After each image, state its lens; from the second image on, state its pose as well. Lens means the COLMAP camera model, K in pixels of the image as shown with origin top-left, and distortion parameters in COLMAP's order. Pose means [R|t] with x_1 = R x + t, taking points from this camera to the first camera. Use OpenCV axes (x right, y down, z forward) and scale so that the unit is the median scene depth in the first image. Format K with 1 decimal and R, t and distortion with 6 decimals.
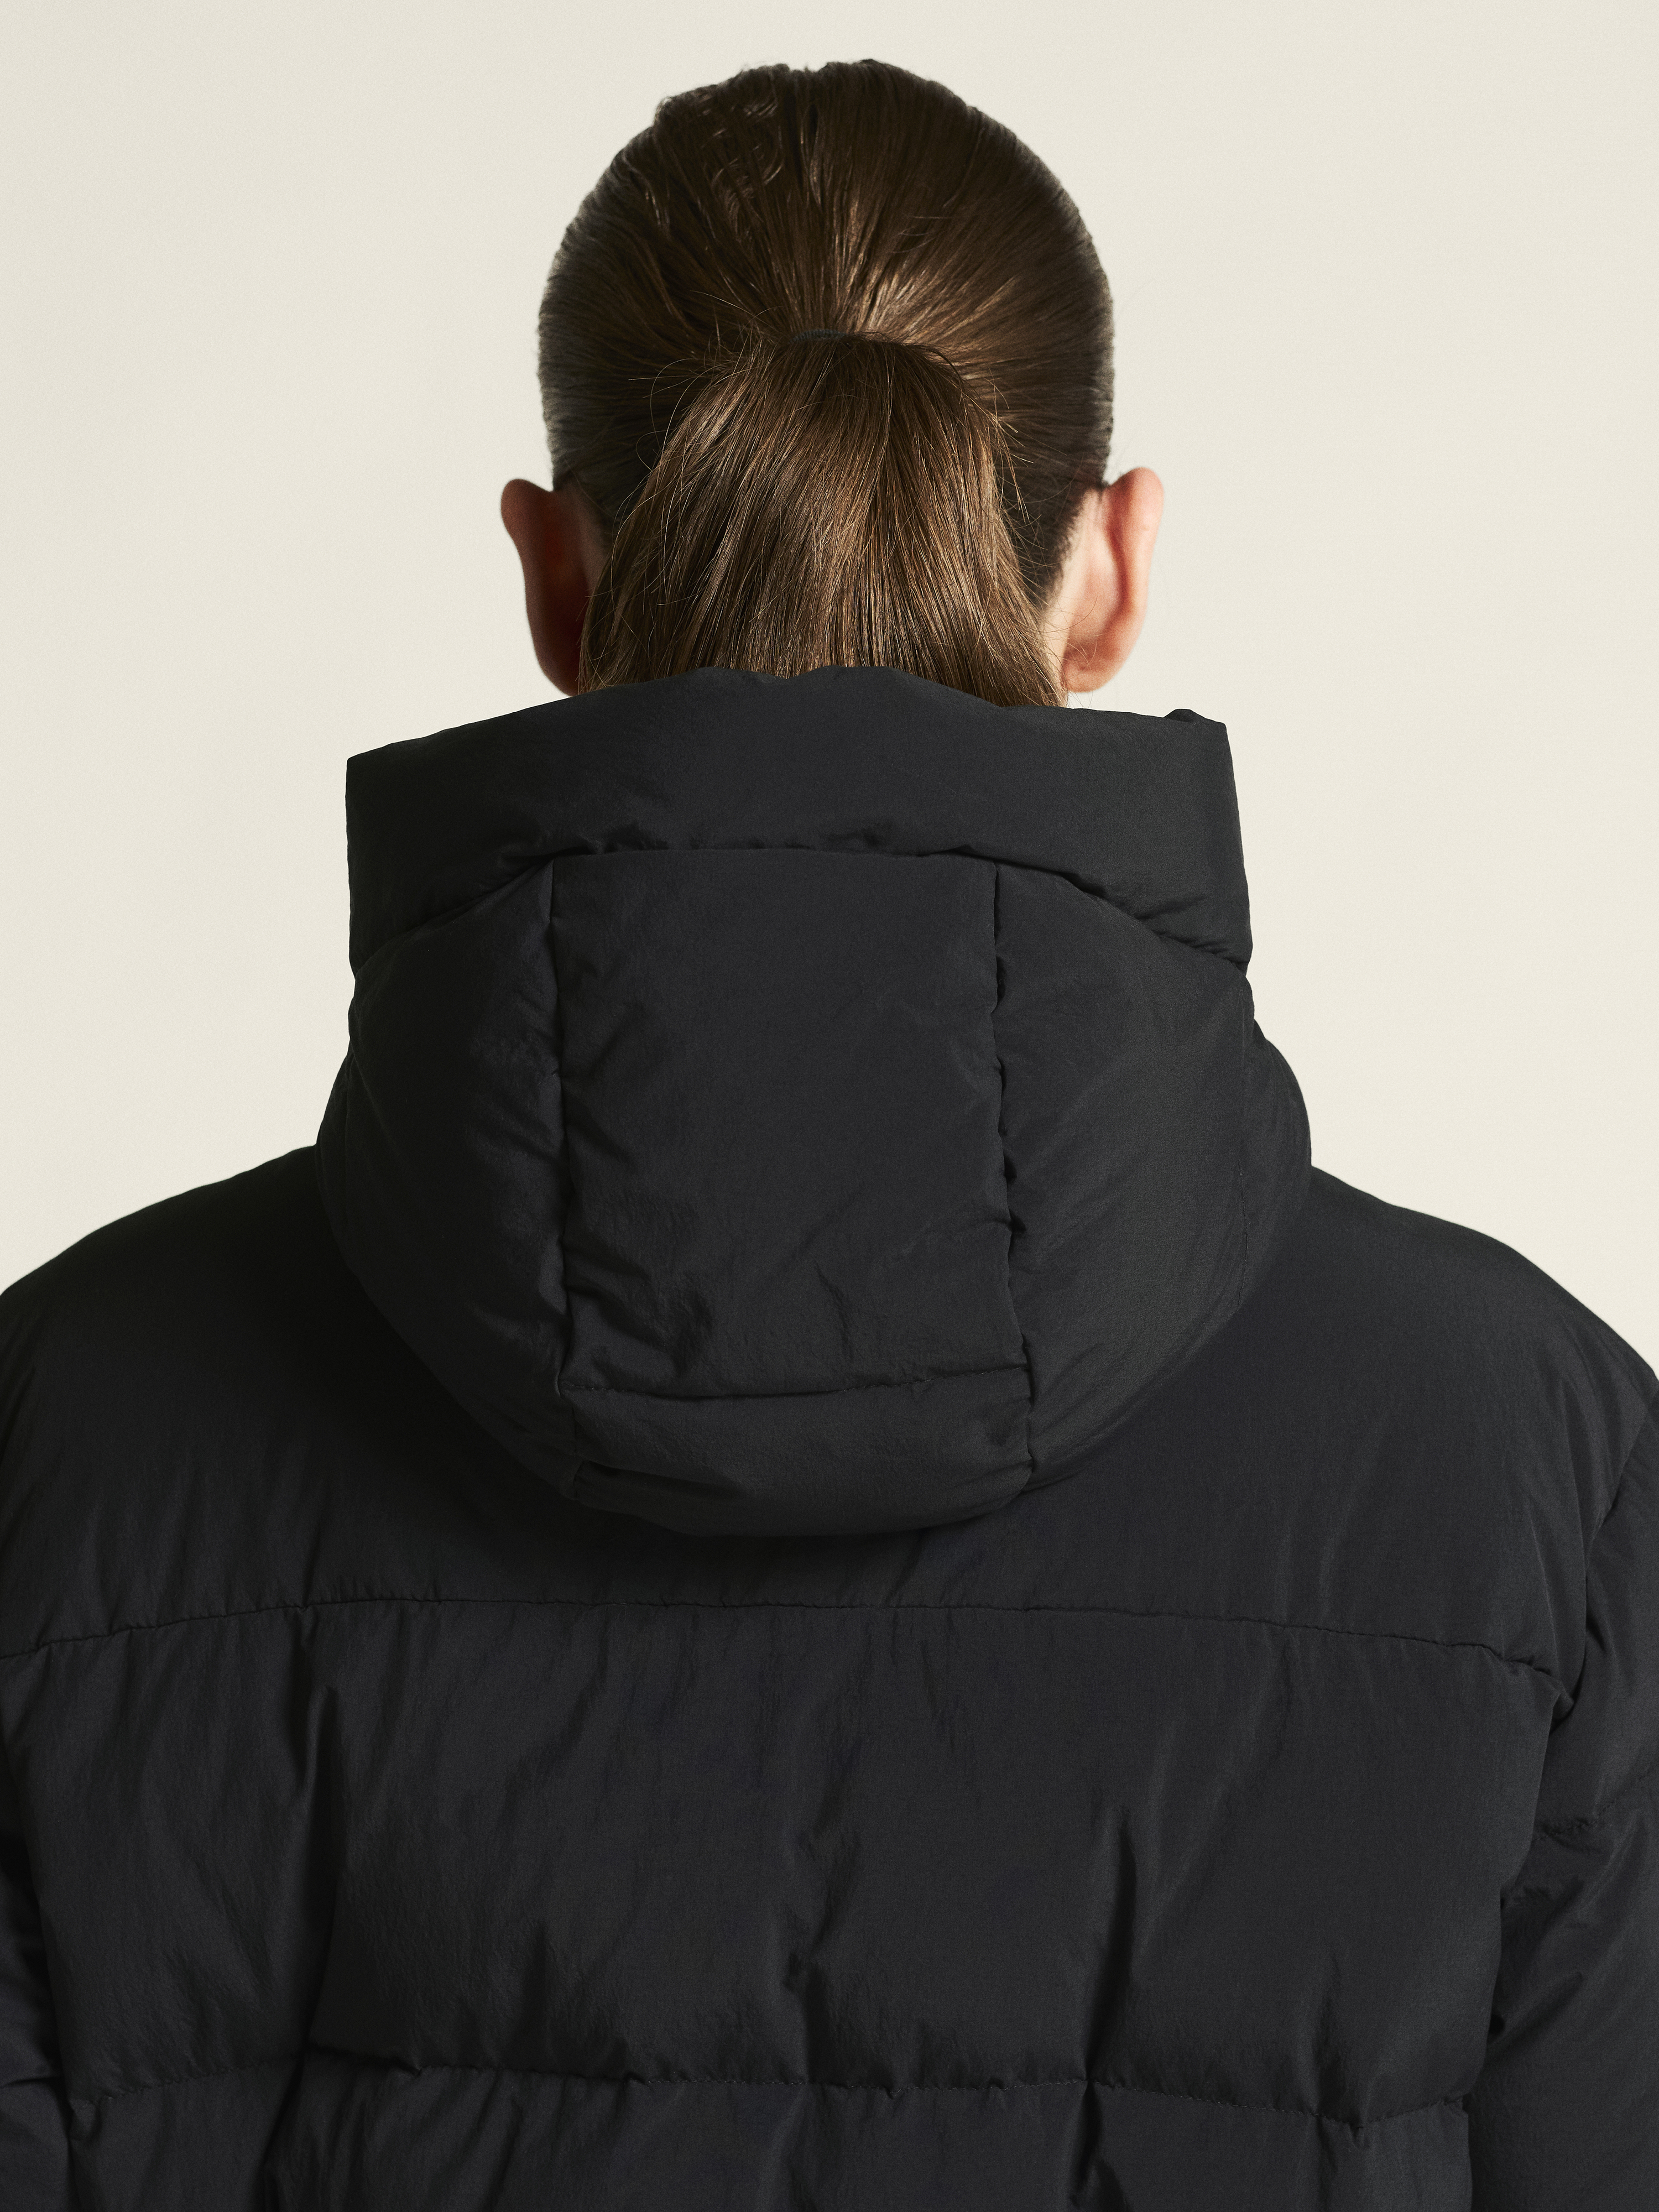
lens RADIAL K [[6401.9, 0, 827.7], [0, 6401.9, 1114.9], [0, 0, 1]] dist [0.430345, 0.000000]
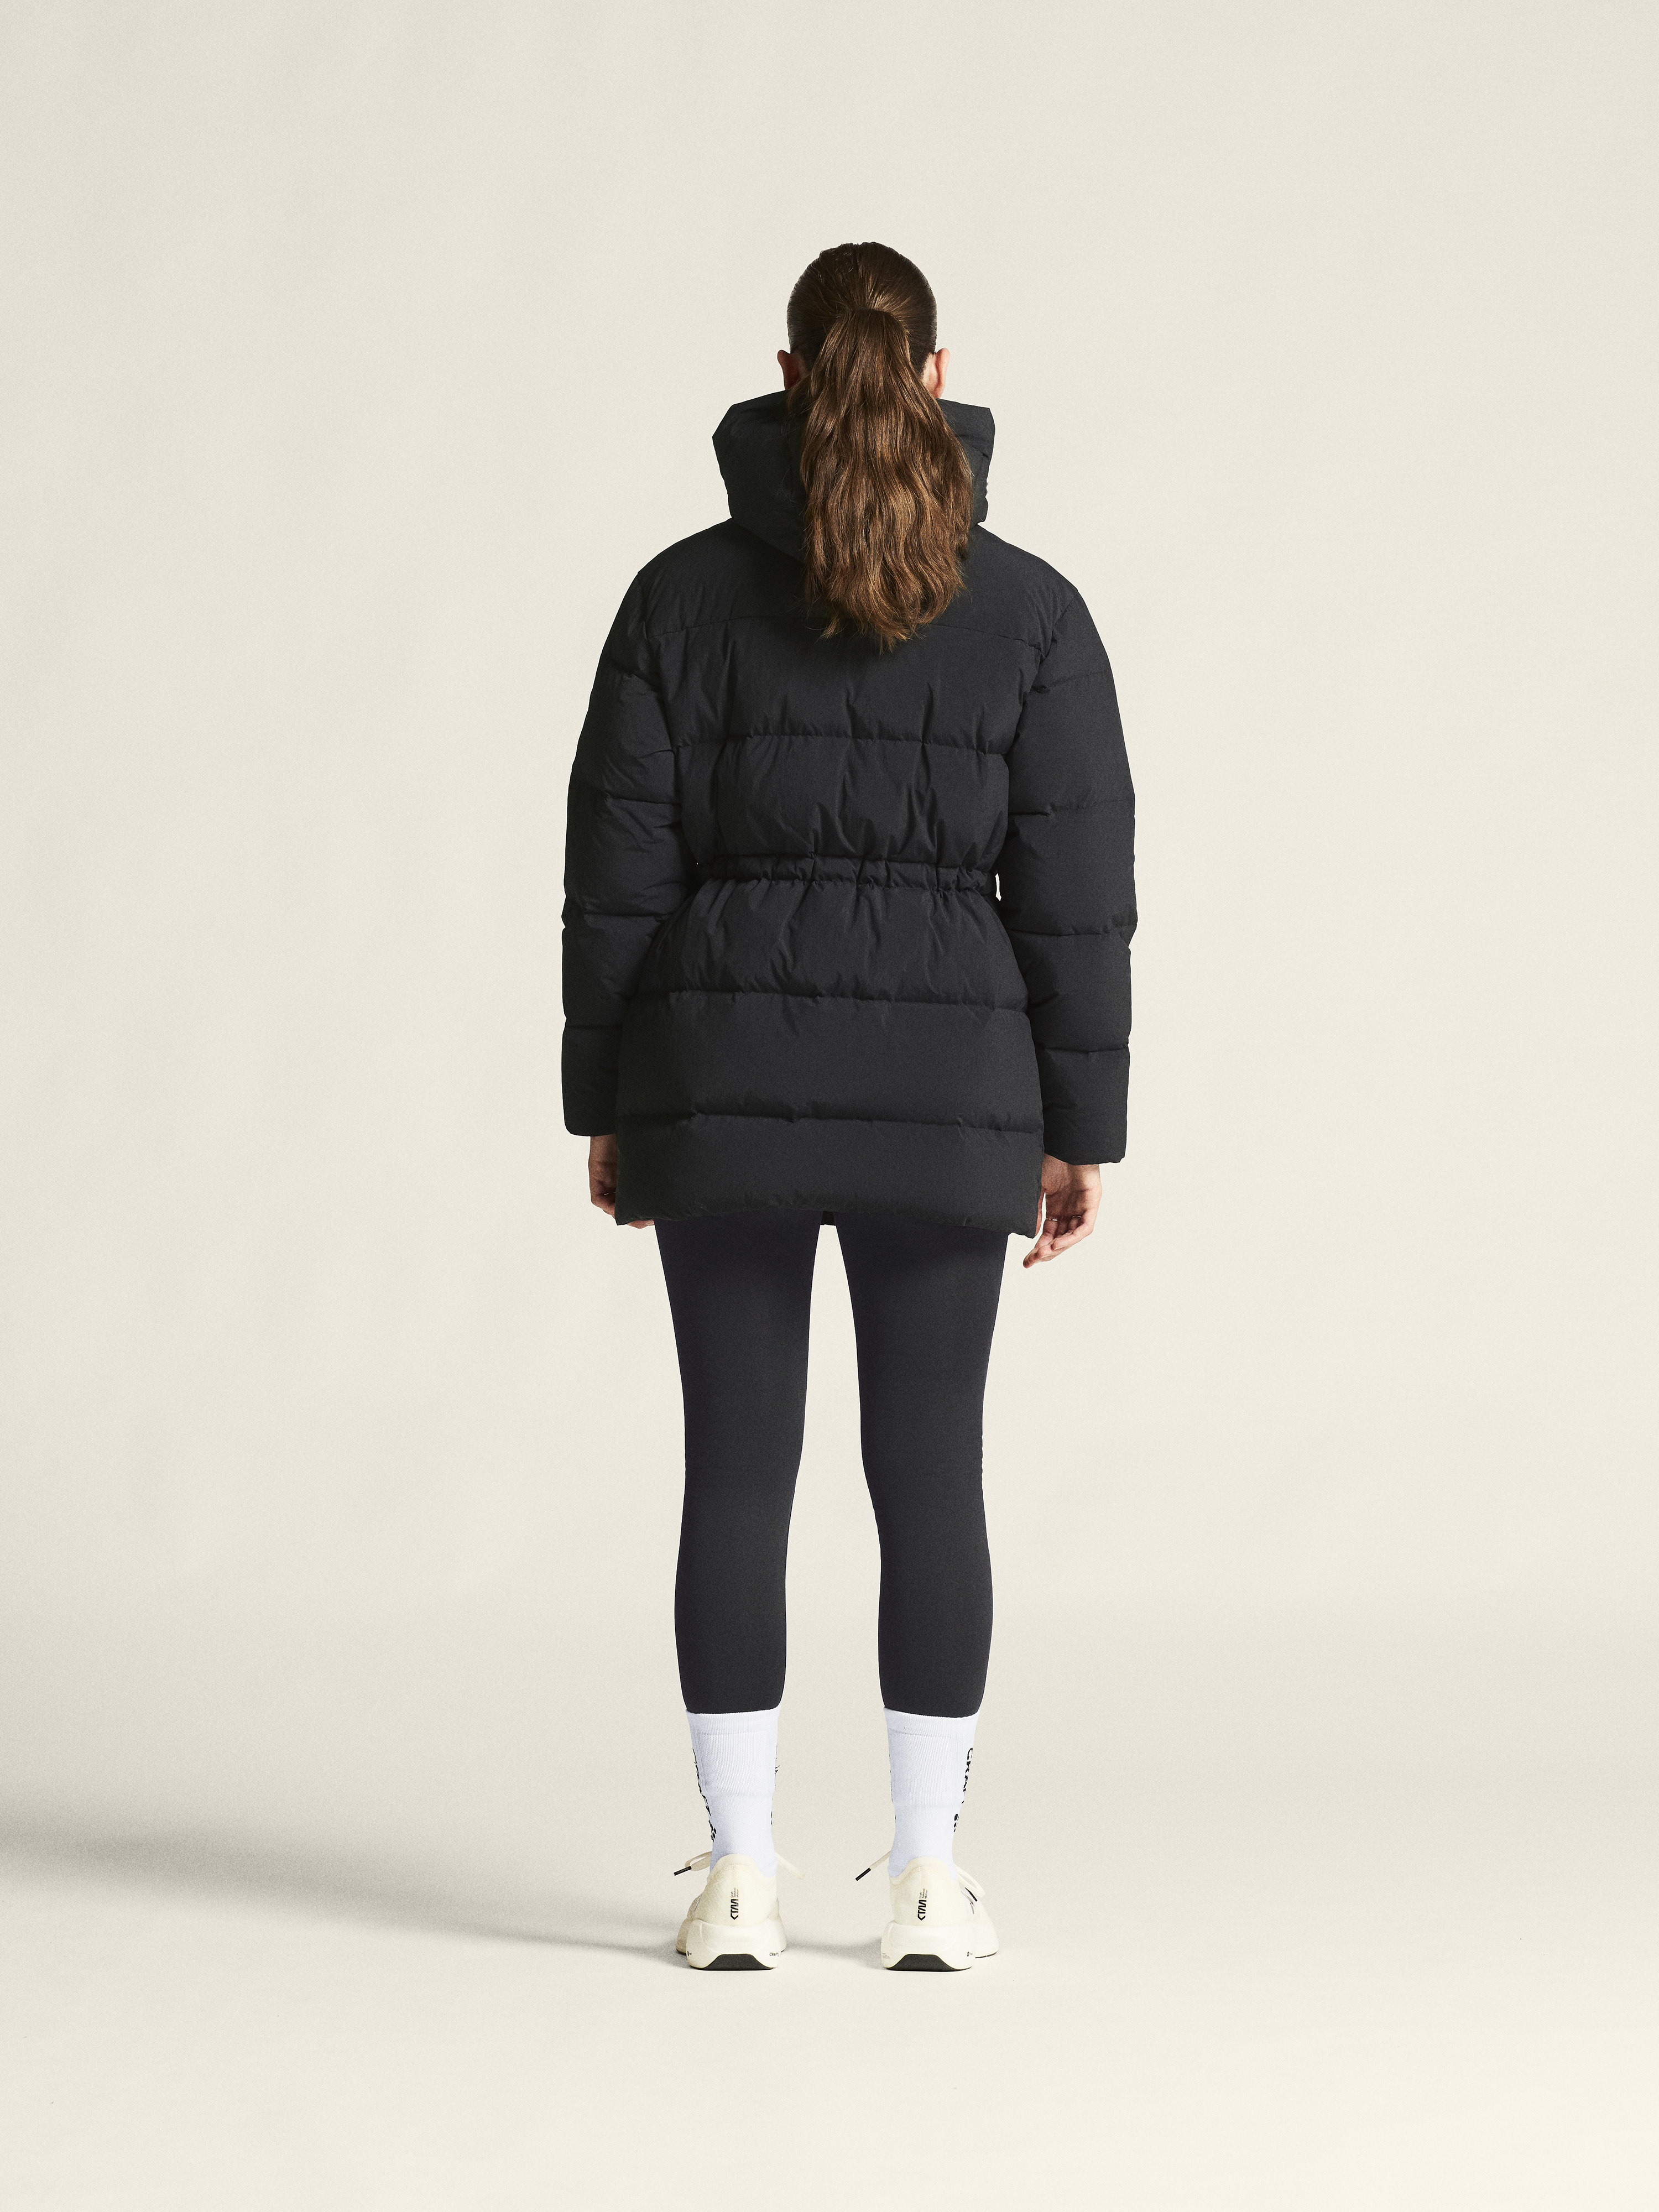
lens RADIAL K [[6401.9, 0, 839.2], [0, 6401.9, 1095.9], [0, 0, 1]] dist [0.430345, 0.000000]
pose [[0.999848, 0.016995, 0.003836, -0.022056], [-0.016815, 0.998940, -0.042839, 0.532525], [-0.004560, 0.042768, 0.999075, -2.941335]]
